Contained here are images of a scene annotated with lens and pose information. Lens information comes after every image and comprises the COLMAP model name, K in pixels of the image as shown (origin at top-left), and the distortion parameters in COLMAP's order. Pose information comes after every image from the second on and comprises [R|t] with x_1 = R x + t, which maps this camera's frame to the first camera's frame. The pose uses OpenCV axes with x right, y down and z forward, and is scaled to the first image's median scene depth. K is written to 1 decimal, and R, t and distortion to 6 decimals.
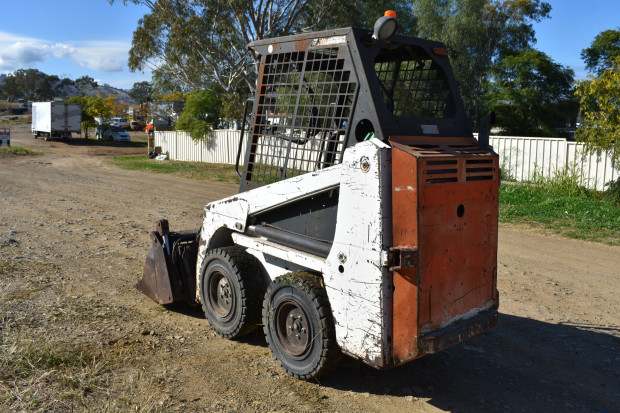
lens RADIAL K [[580.9, 0, 298.6], [0, 580.9, 208.6], [0, 0, 1]] dist [-0.077263, -0.000701]
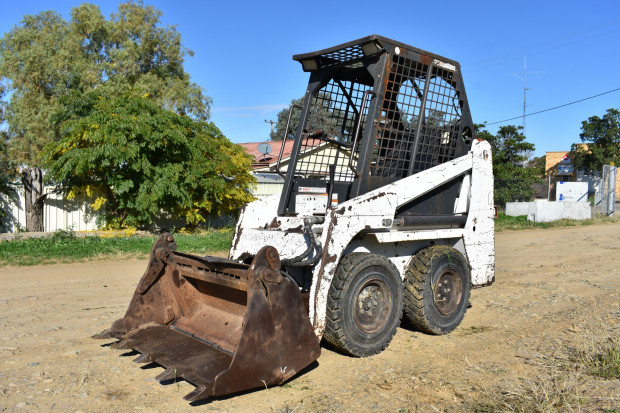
lens RADIAL K [[530.4, 0, 310.0], [0, 530.4, 206.5], [0, 0, 1]] dist [-0.080153, 0.003837]
pose [[-0.046514, -0.040889, 0.998080, -0.972174], [0.137784, 0.989349, 0.046952, -0.054111], [-0.989369, 0.139704, -0.040384, 1.169925]]
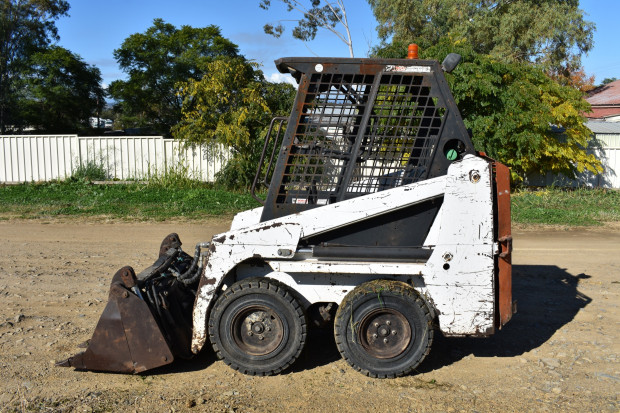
lens RADIAL K [[580.9, 0, 298.6], [0, 580.9, 208.6], [0, 0, 1]] dist [-0.077263, -0.000701]
pose [[0.653034, -0.124954, 0.746949, -0.793447], [0.118808, 0.990985, 0.061907, -0.097216], [-0.747951, 0.048316, 0.661993, 0.359910]]
